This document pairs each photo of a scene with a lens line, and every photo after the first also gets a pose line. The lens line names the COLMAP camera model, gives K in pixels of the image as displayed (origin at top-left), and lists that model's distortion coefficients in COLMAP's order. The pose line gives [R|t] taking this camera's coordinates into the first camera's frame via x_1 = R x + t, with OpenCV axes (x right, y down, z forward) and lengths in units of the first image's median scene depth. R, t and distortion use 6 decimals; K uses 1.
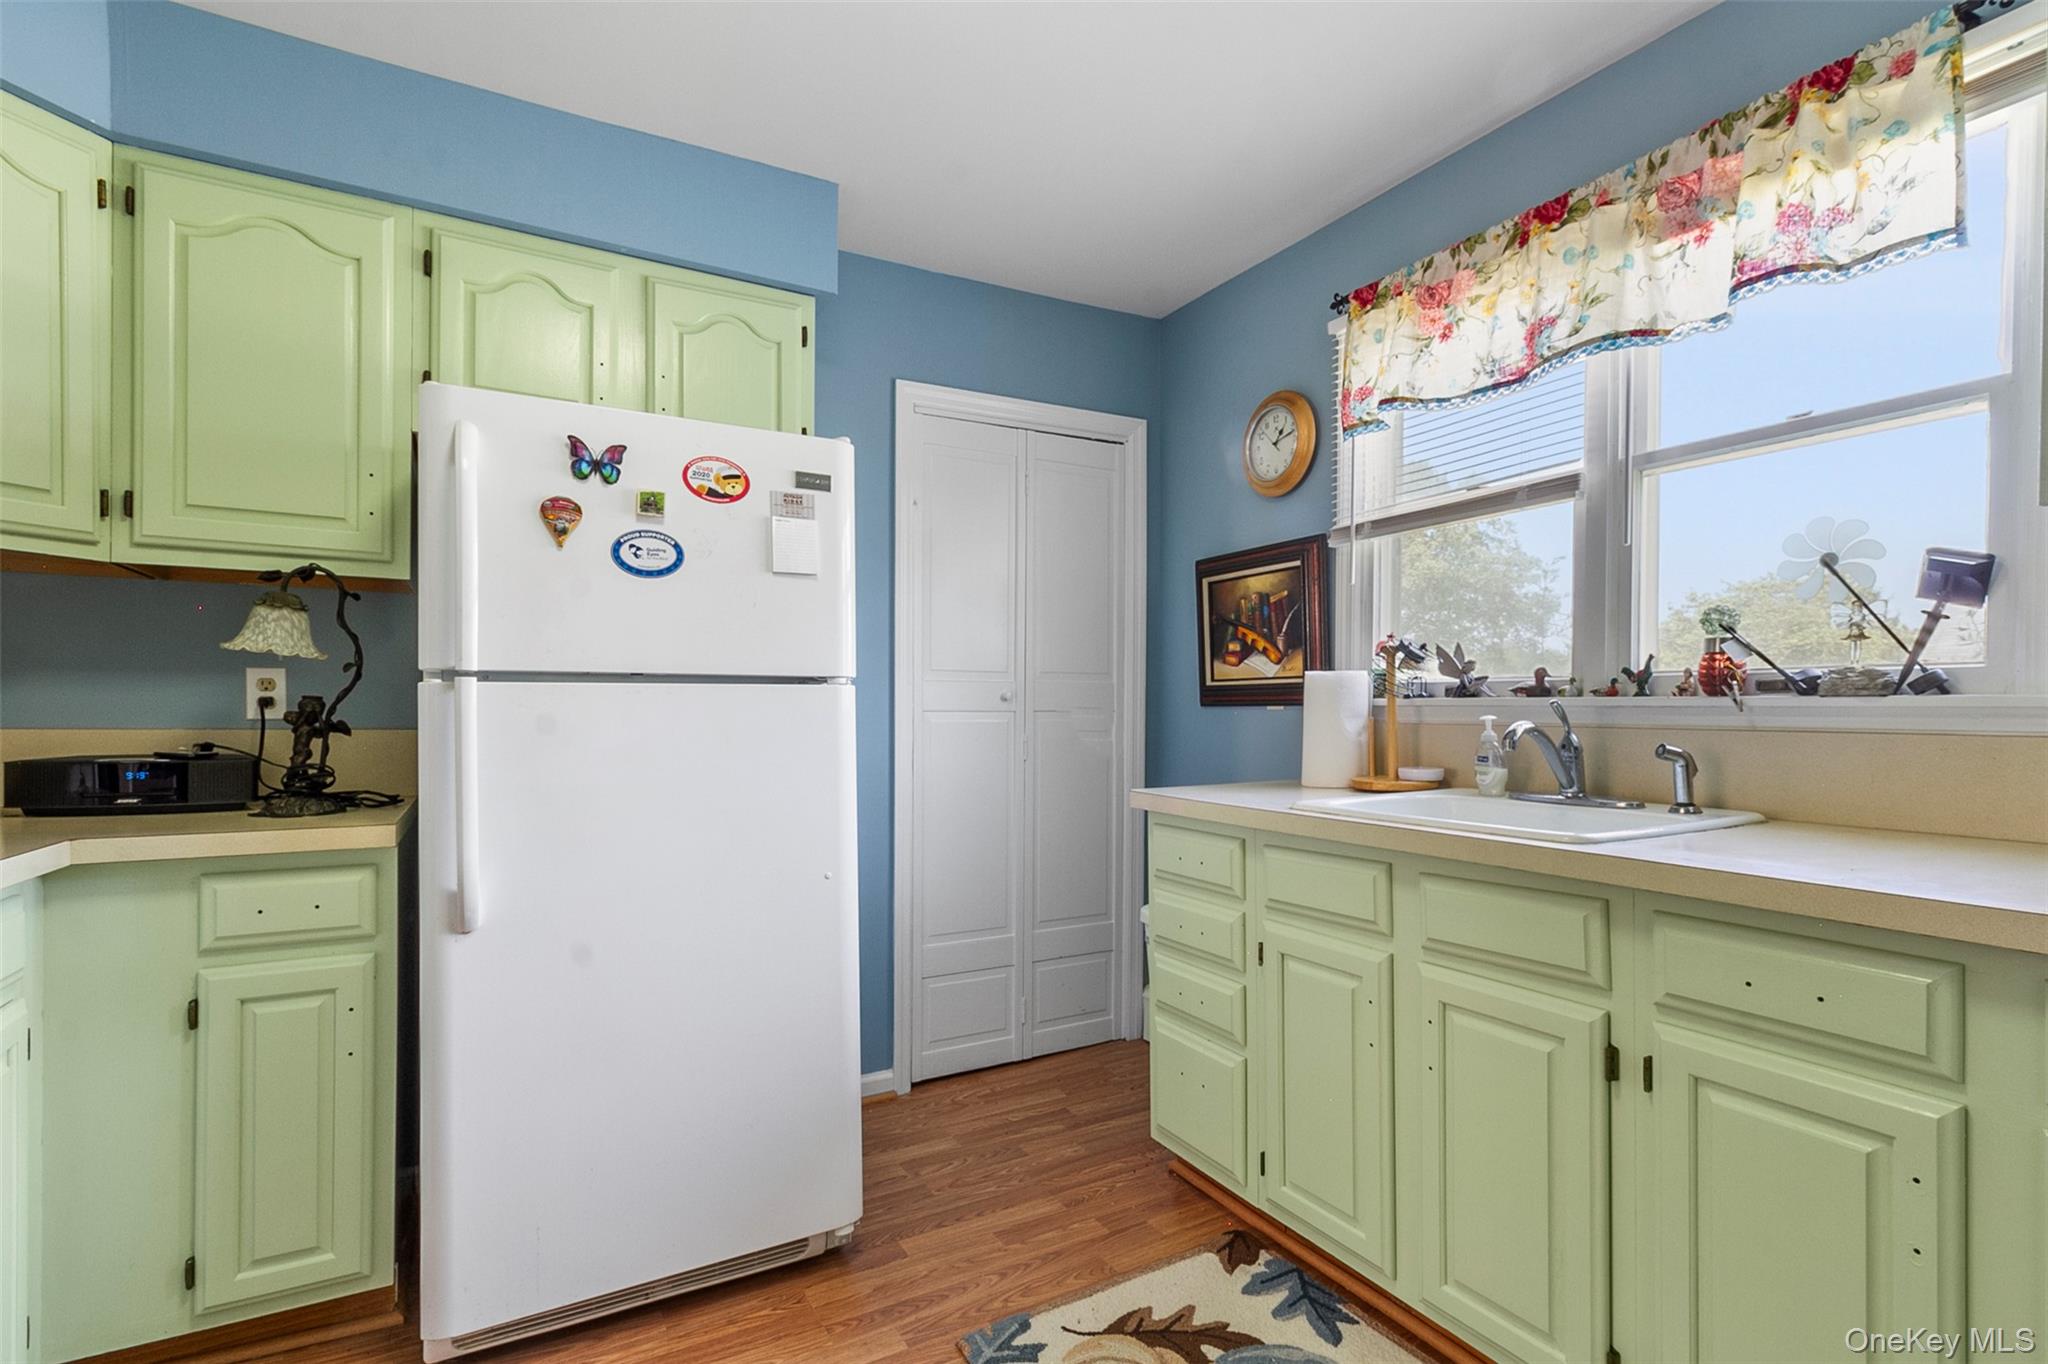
lens RADIAL K [[969.3, 0, 1073.0], [0, 969.3, 716.4], [0, 0, 1]] dist [0.005552, 0.000130]
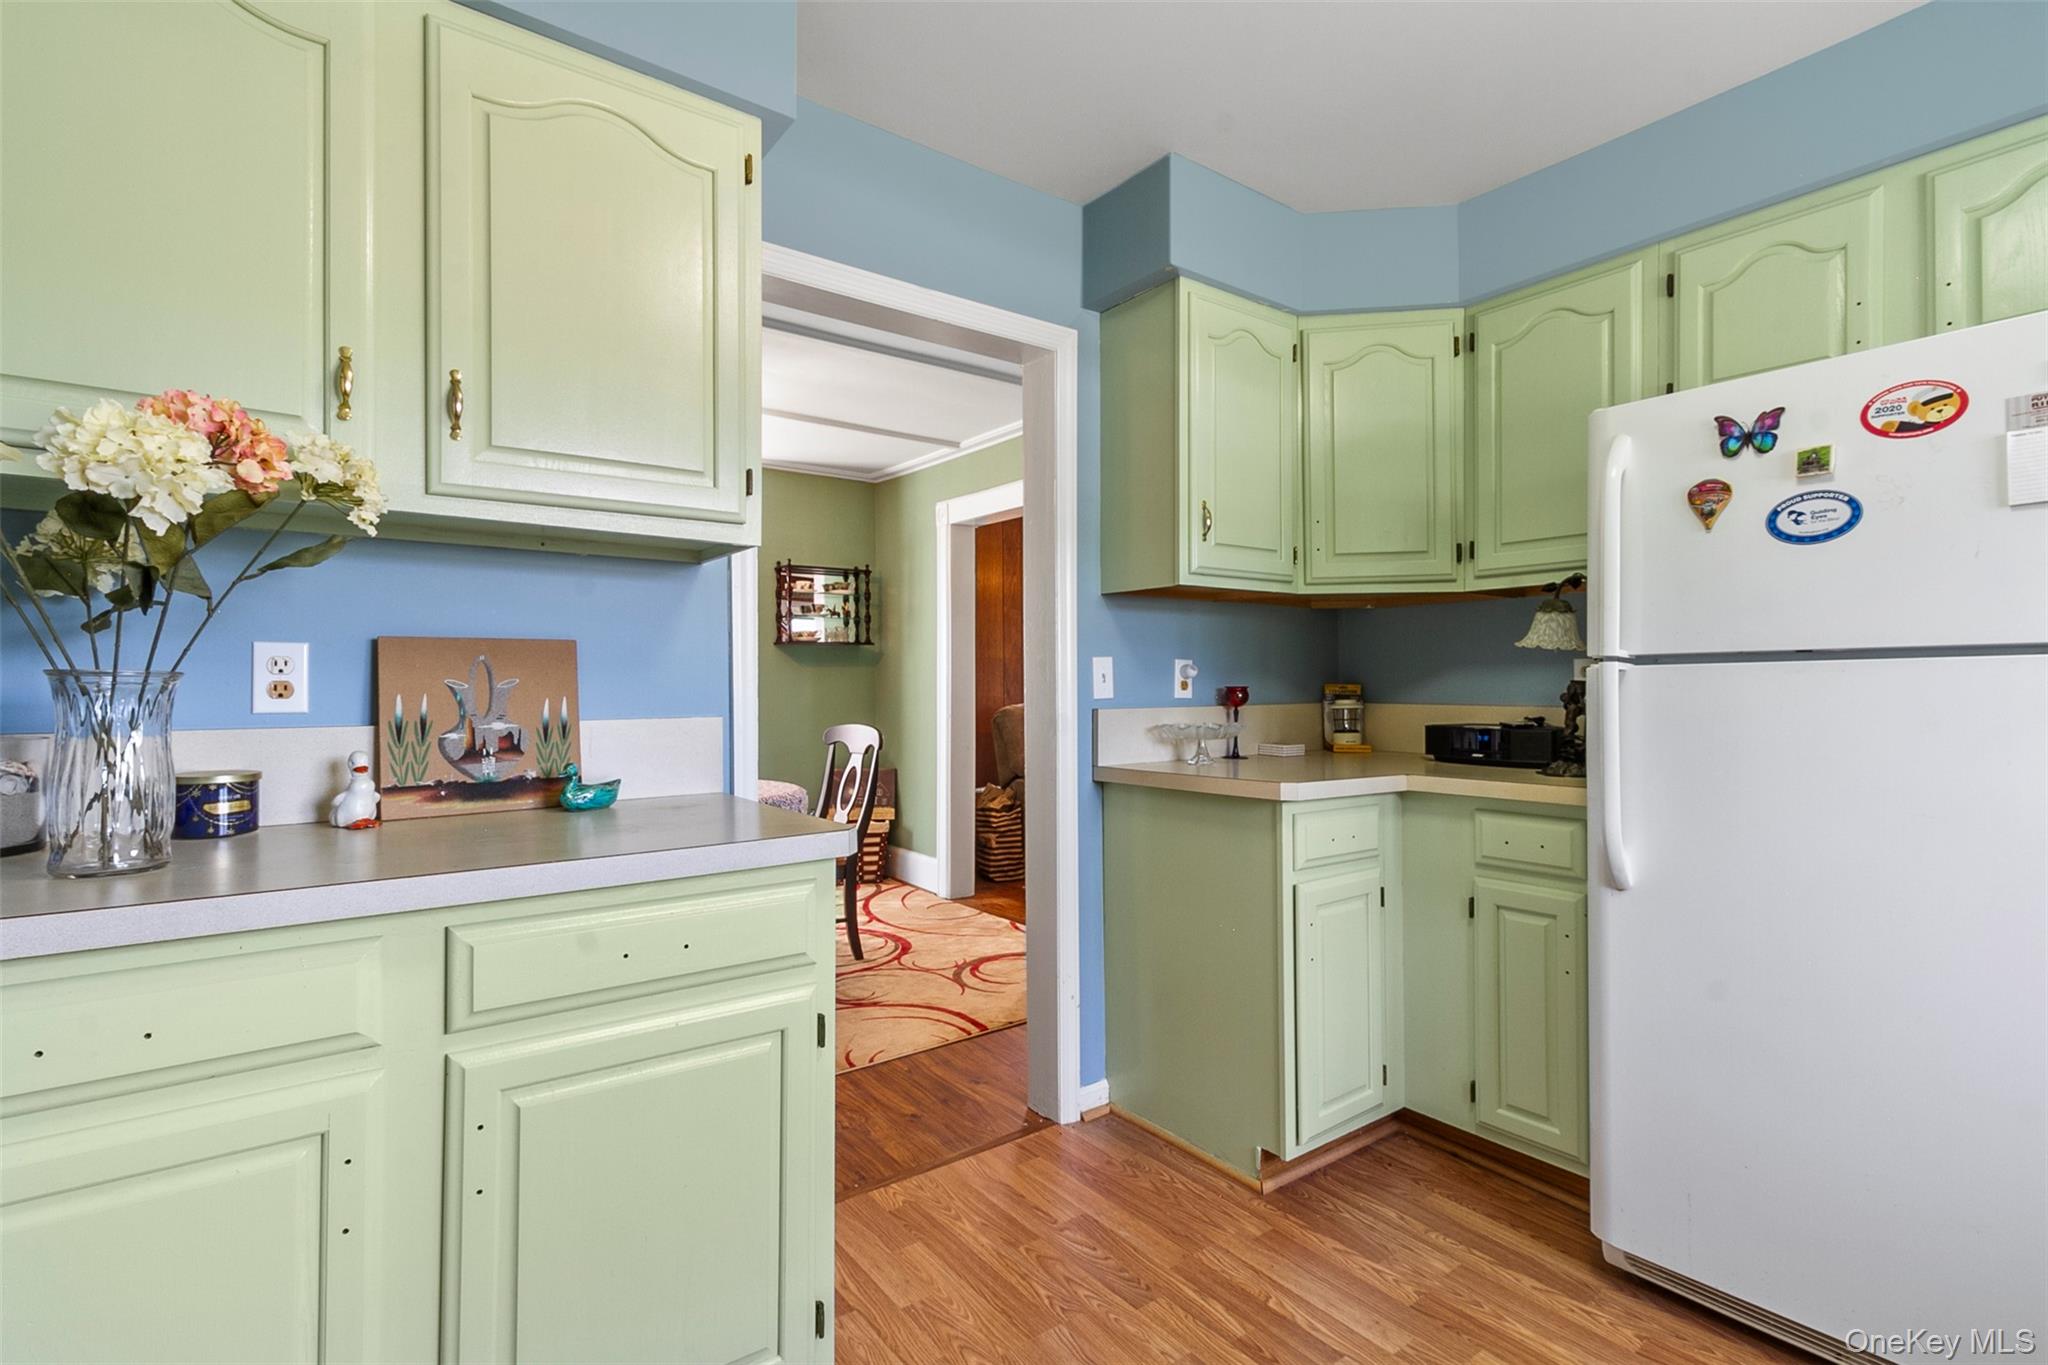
lens RADIAL K [[969.3, 0, 1031.3], [0, 969.3, 683.1], [0, 0, 1]] dist [0.005552, 0.000130]
pose [[0.120752, -0.012490, -0.992604, 0.376637], [-0.006869, 0.999886, -0.013417, 0.003851], [0.992659, 0.008439, 0.120652, 0.172457]]
